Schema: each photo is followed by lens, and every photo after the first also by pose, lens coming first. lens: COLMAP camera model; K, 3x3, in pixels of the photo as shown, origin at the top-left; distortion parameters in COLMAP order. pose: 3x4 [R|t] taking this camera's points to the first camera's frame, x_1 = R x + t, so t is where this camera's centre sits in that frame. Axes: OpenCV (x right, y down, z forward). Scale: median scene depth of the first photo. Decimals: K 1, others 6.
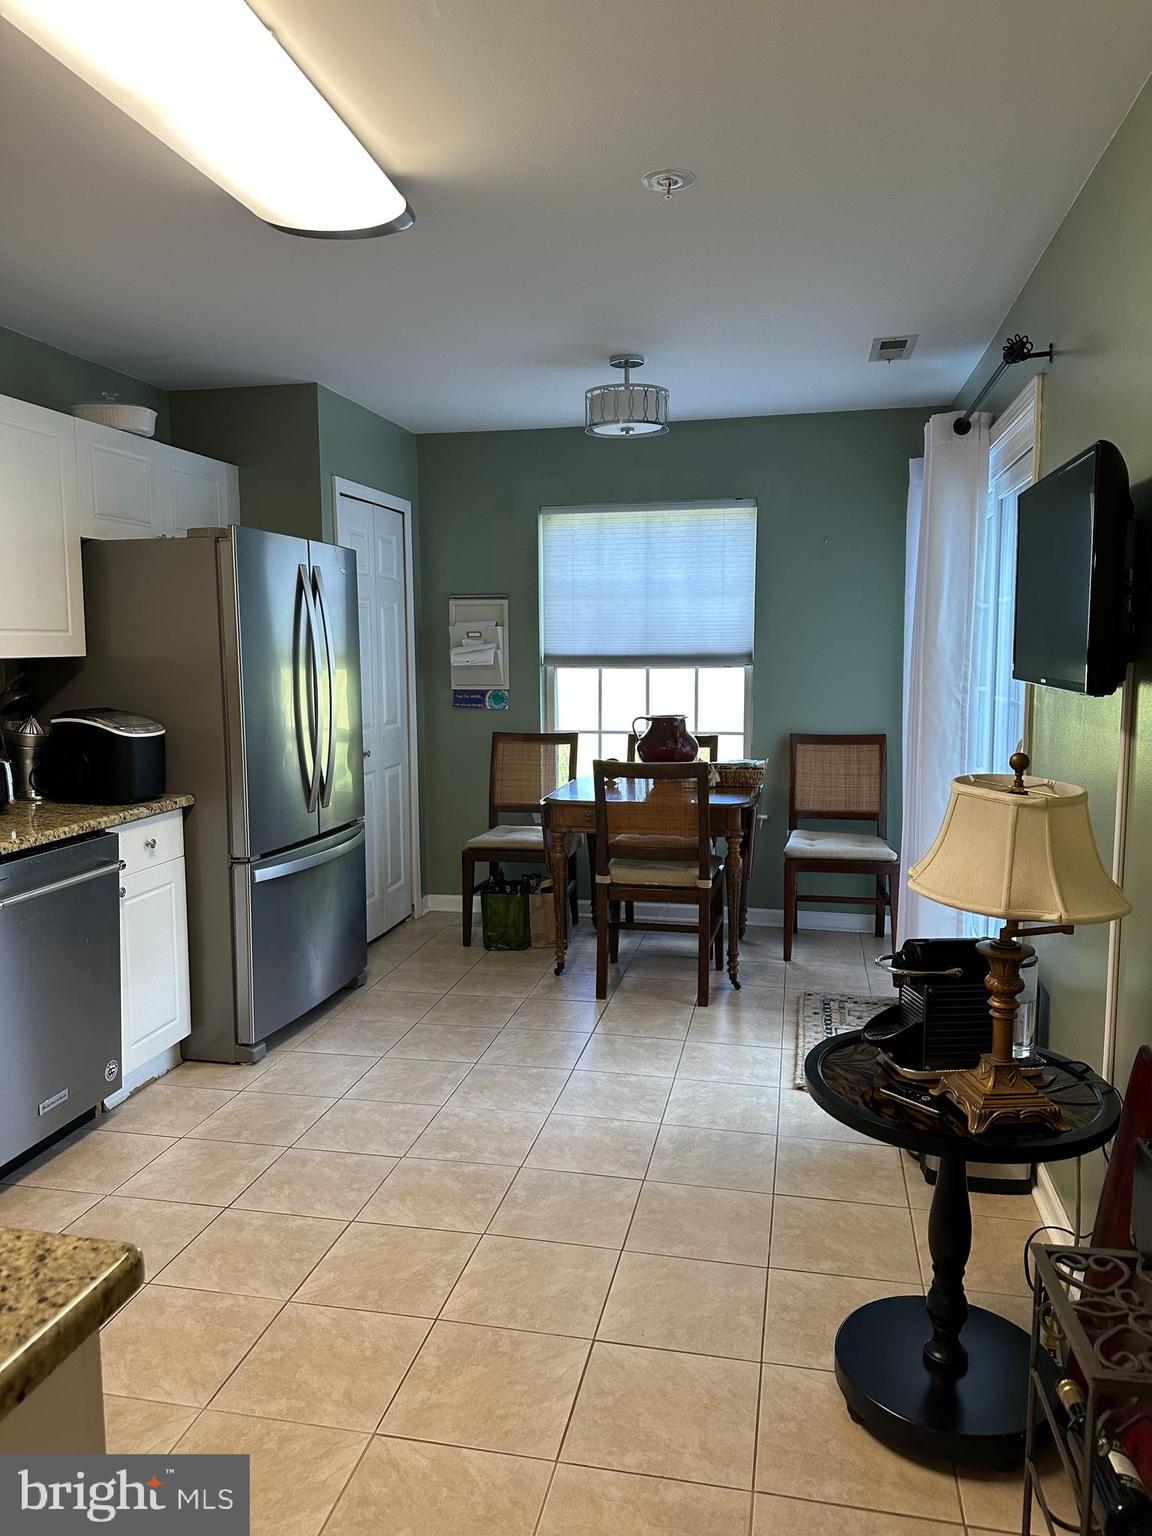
lens RADIAL K [[1072.5, 0, 582.2], [0, 1072.5, 762.2], [0, 0, 1]] dist [0.109581, -0.150561]
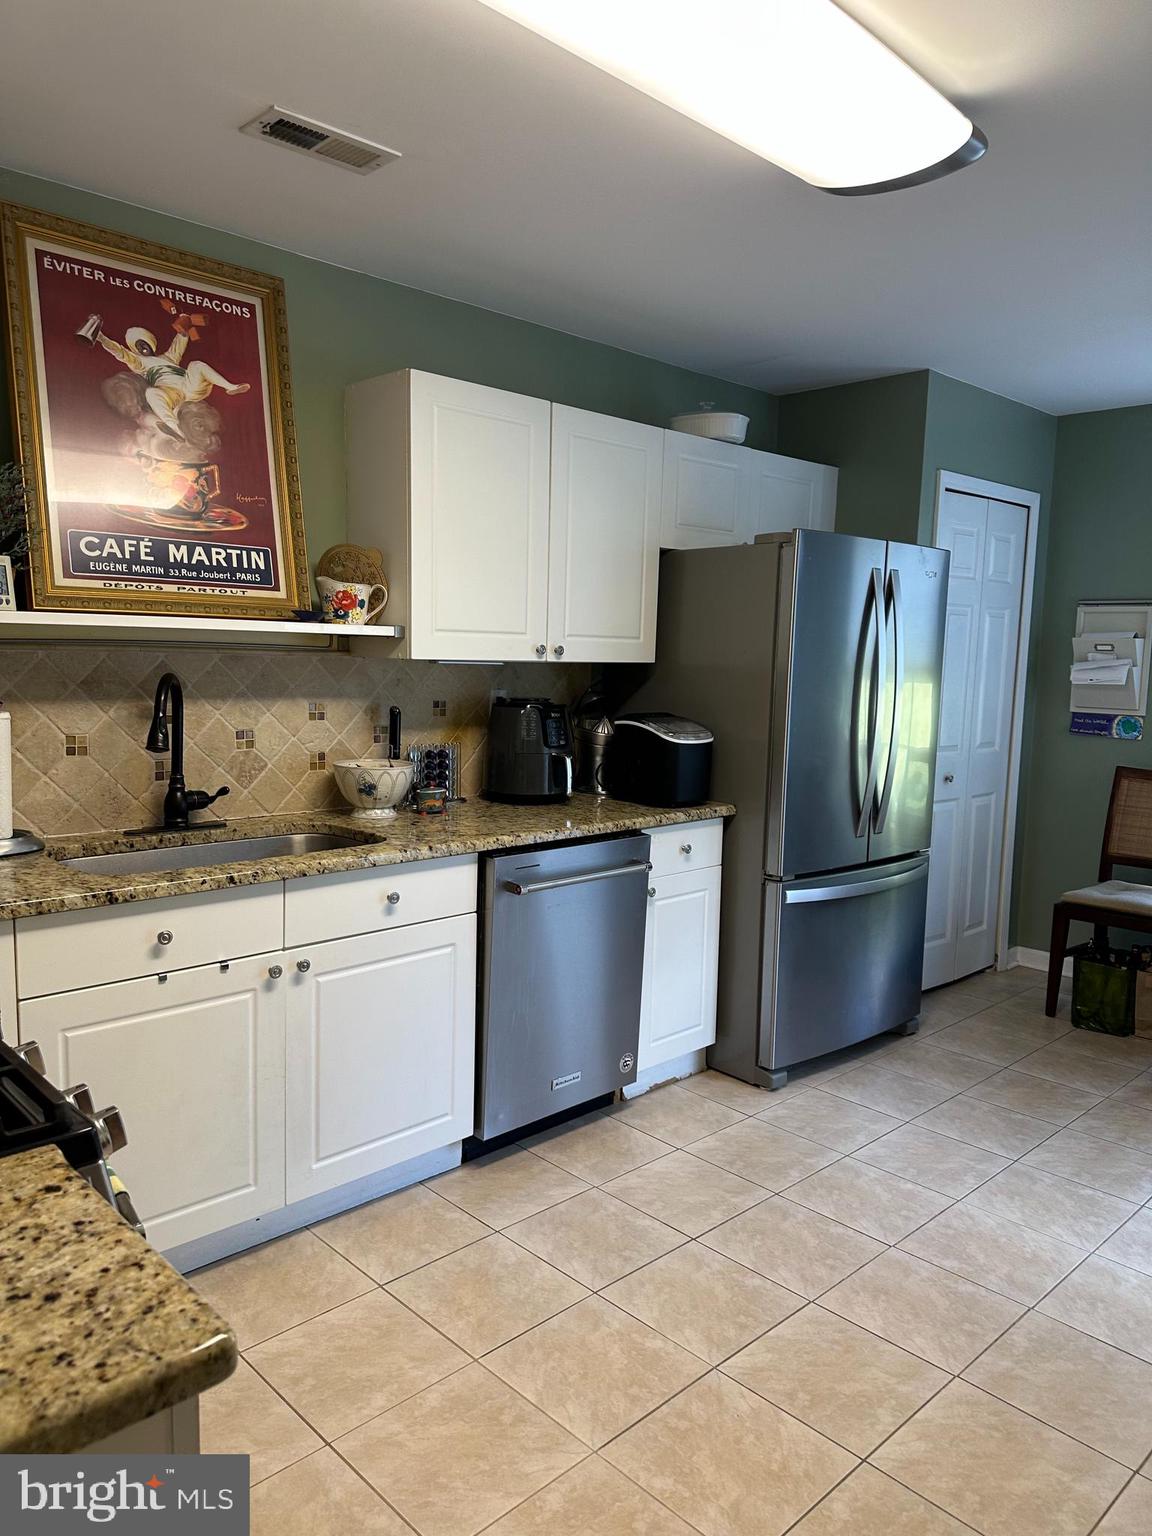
lens RADIAL K [[1090.9, 0, 572.9], [0, 1090.9, 777.9], [0, 0, 1]] dist [0.136713, -0.164678]
pose [[0.832205, 0.091896, -0.546801, 0.062116], [-0.090414, 0.995462, 0.029692, -0.010823], [0.547047, 0.024729, 0.836736, 0.083362]]
